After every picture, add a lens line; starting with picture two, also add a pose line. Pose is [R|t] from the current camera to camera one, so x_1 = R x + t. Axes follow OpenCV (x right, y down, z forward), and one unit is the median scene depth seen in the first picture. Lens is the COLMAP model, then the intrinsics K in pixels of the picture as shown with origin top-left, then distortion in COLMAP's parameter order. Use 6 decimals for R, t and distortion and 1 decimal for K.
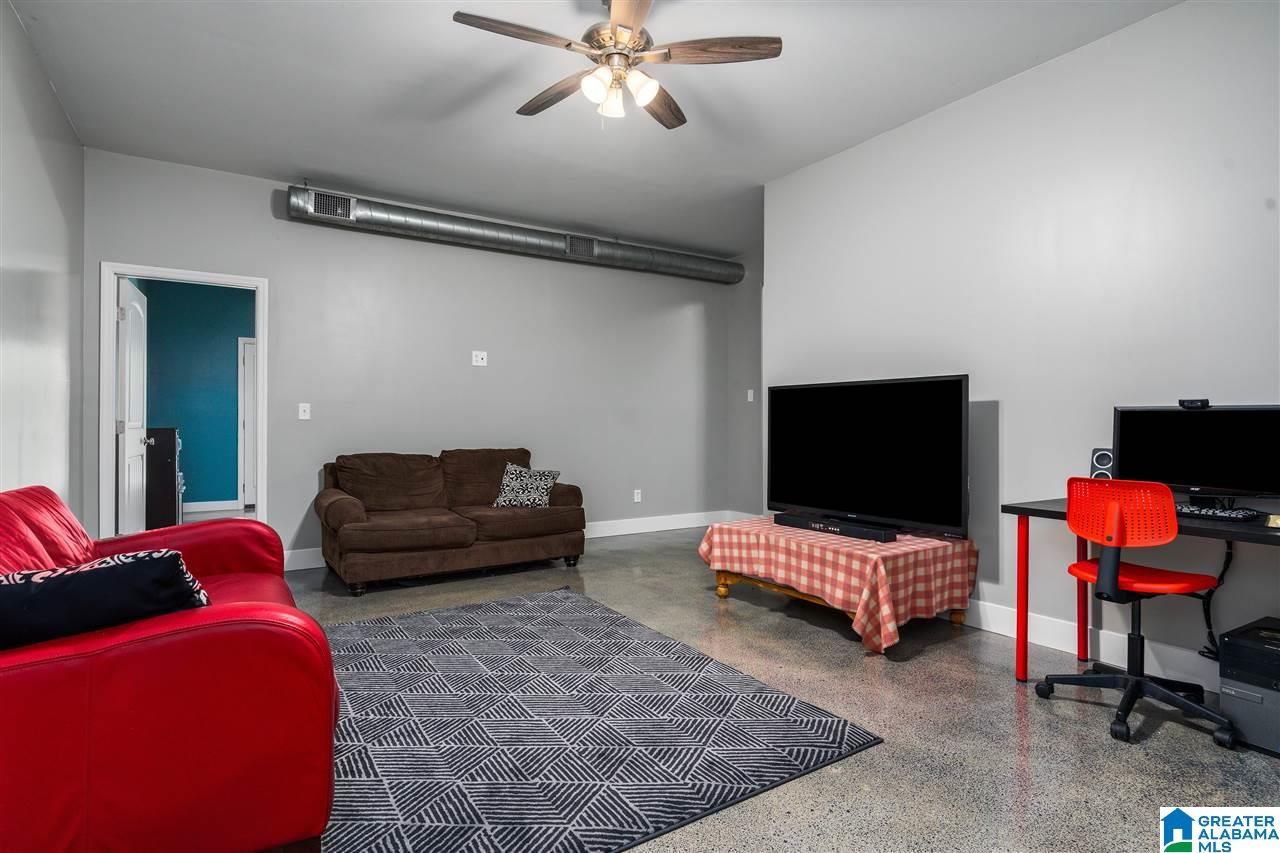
lens RADIAL K [[654.6, 0, 640.0], [0, 654.6, 426.5], [0, 0, 1]] dist [-0.000185, -0.000005]
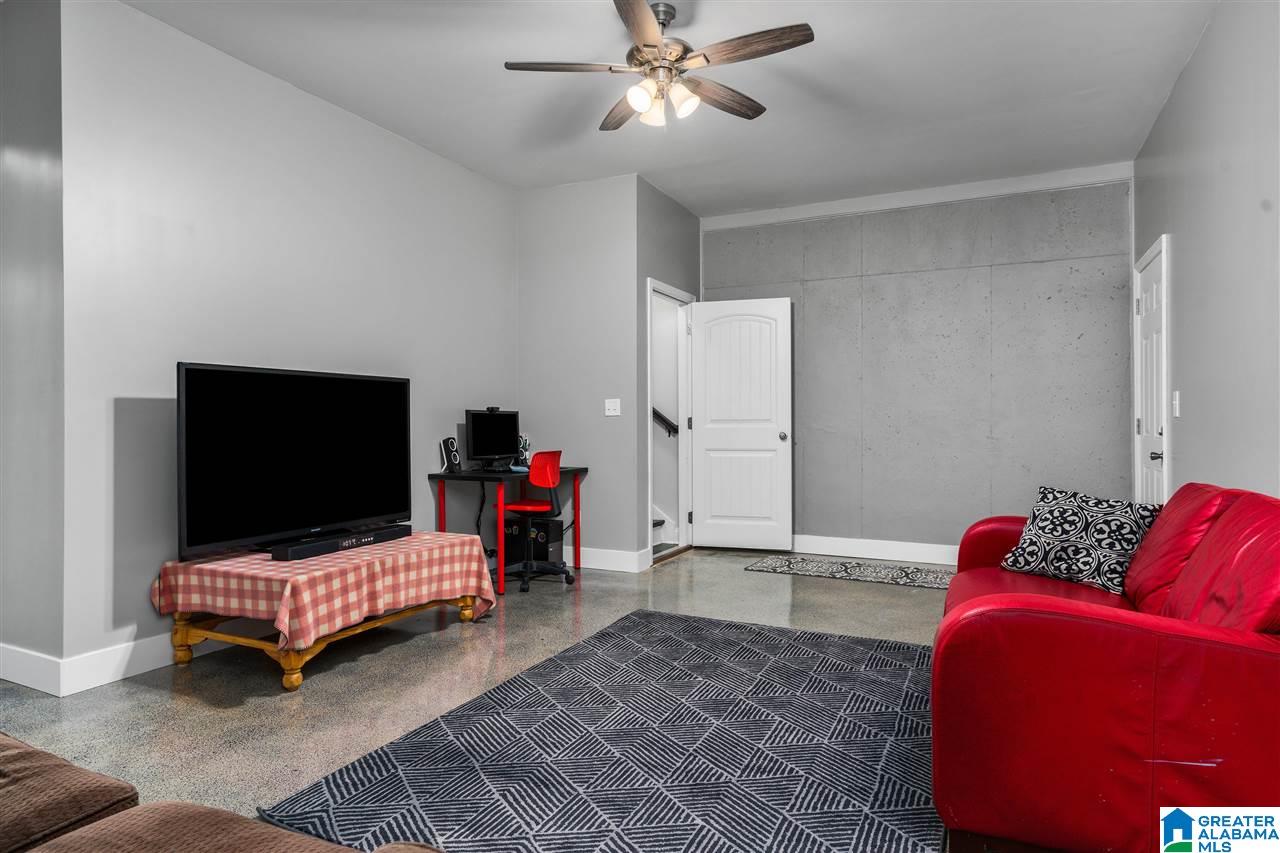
lens RADIAL K [[720.5, 0, 640.0], [0, 720.5, 426.5], [0, 0, 1]] dist [-0.001185, -0.000167]
pose [[-0.521613, -0.008578, 0.853139, -0.782841], [0.003126, 0.999924, 0.011965, -0.007972], [-0.853177, 0.008908, -0.521546, 1.277951]]
